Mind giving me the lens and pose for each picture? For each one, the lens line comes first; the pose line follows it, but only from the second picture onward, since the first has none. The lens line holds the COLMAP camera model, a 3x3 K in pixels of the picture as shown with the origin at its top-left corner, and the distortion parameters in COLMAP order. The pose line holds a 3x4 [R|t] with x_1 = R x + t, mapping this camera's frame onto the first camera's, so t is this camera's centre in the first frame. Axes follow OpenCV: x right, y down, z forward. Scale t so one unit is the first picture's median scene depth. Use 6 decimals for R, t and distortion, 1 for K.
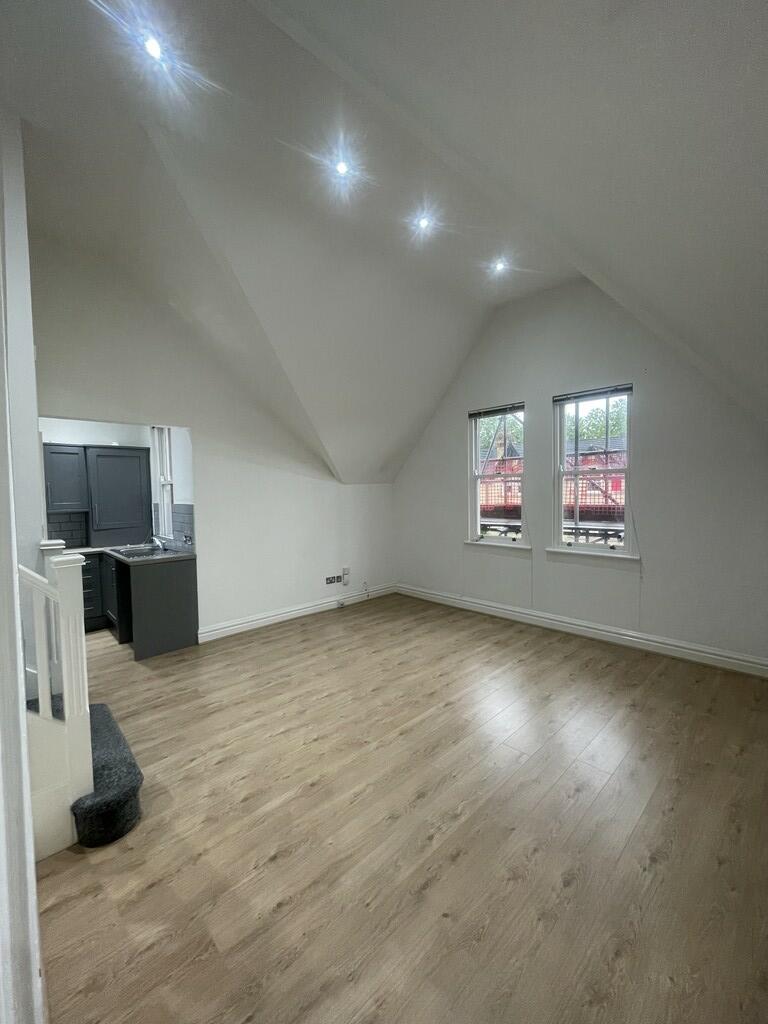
lens RADIAL K [[413.3, 0, 378.8], [0, 413.3, 507.9], [0, 0, 1]] dist [-0.002783, 0.000315]
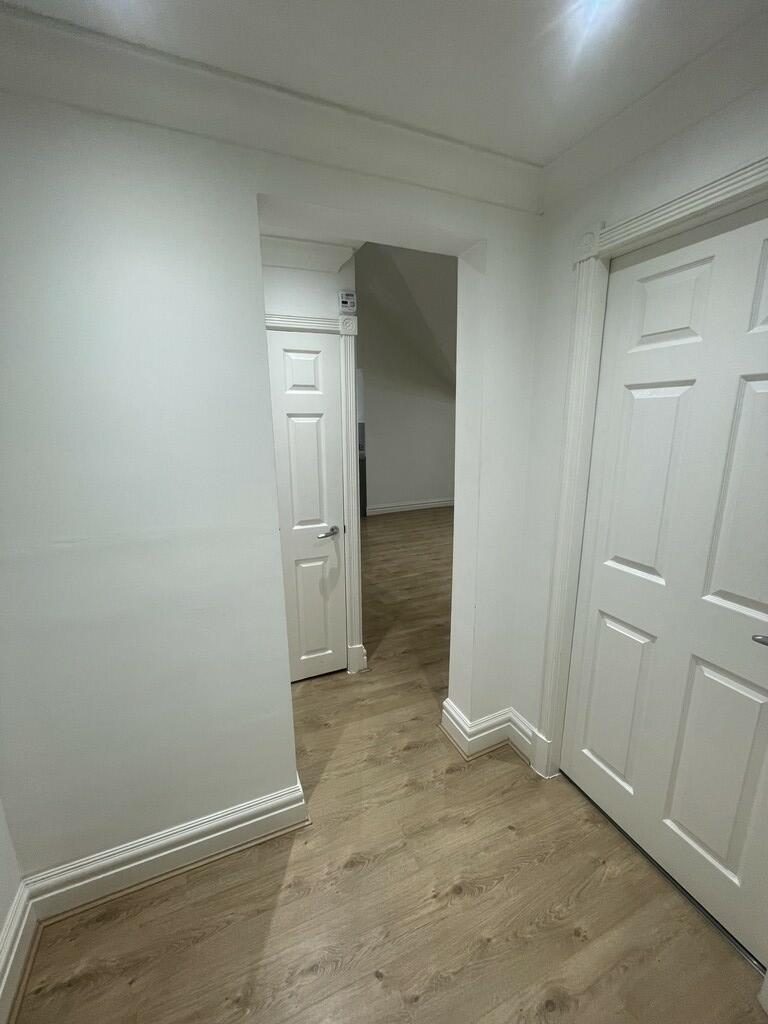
lens RADIAL K [[413.3, 0, 387.0], [0, 413.3, 511.5], [0, 0, 1]] dist [-0.002783, 0.000315]
pose [[0.944237, 0.085033, -0.318098, 0.157222], [-0.024601, 0.981597, 0.189373, 0.030766], [0.328347, -0.170988, 0.928952, -0.516433]]
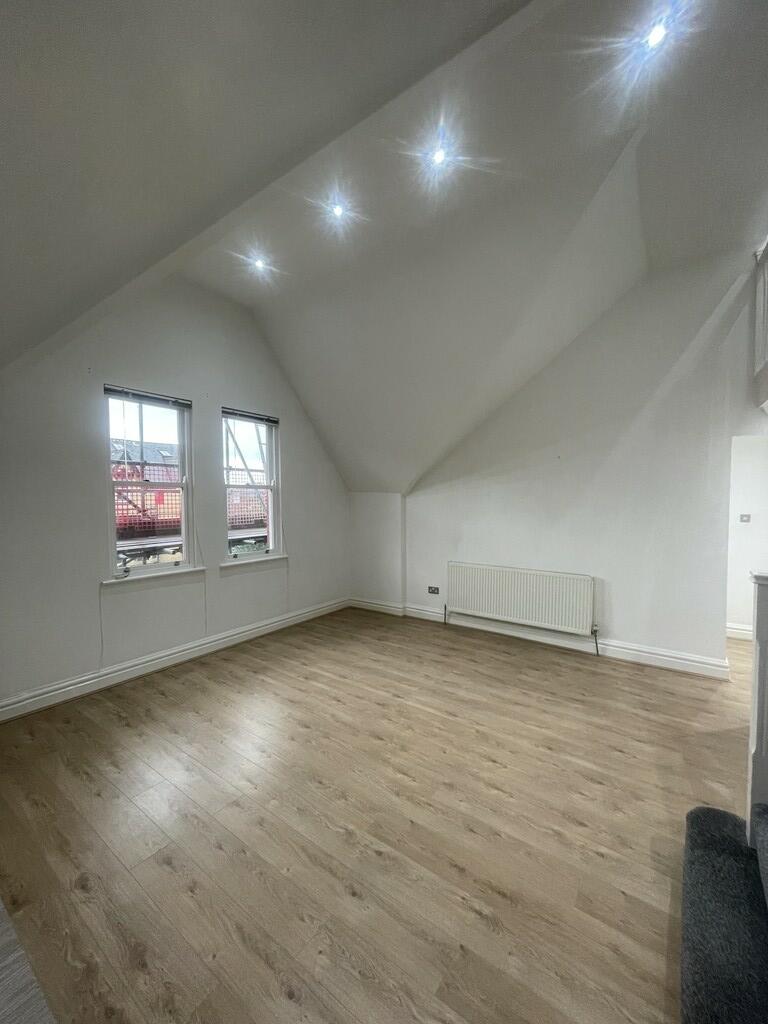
lens RADIAL K [[413.3, 0, 387.9], [0, 413.3, 517.3], [0, 0, 1]] dist [-0.002783, 0.000315]
pose [[-0.191518, -0.028559, 0.981074, -0.818785], [0.047387, 0.998142, 0.038306, -0.038776], [-0.980345, 0.053827, -0.189809, 1.111269]]
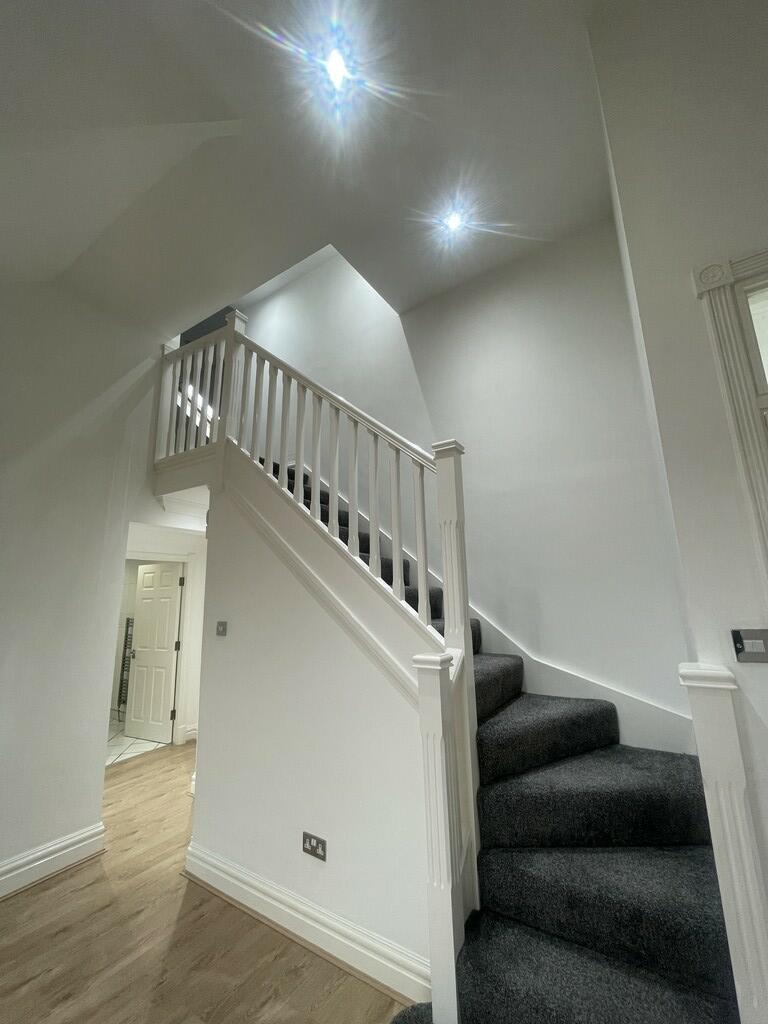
lens RADIAL K [[413.3, 0, 386.0], [0, 413.3, 518.8], [0, 0, 1]] dist [-0.002783, 0.000315]
pose [[-0.967232, -0.016445, -0.253363, -0.255051], [0.020253, 0.989723, -0.141555, -0.035275], [0.253087, -0.142047, -0.956959, 1.039433]]
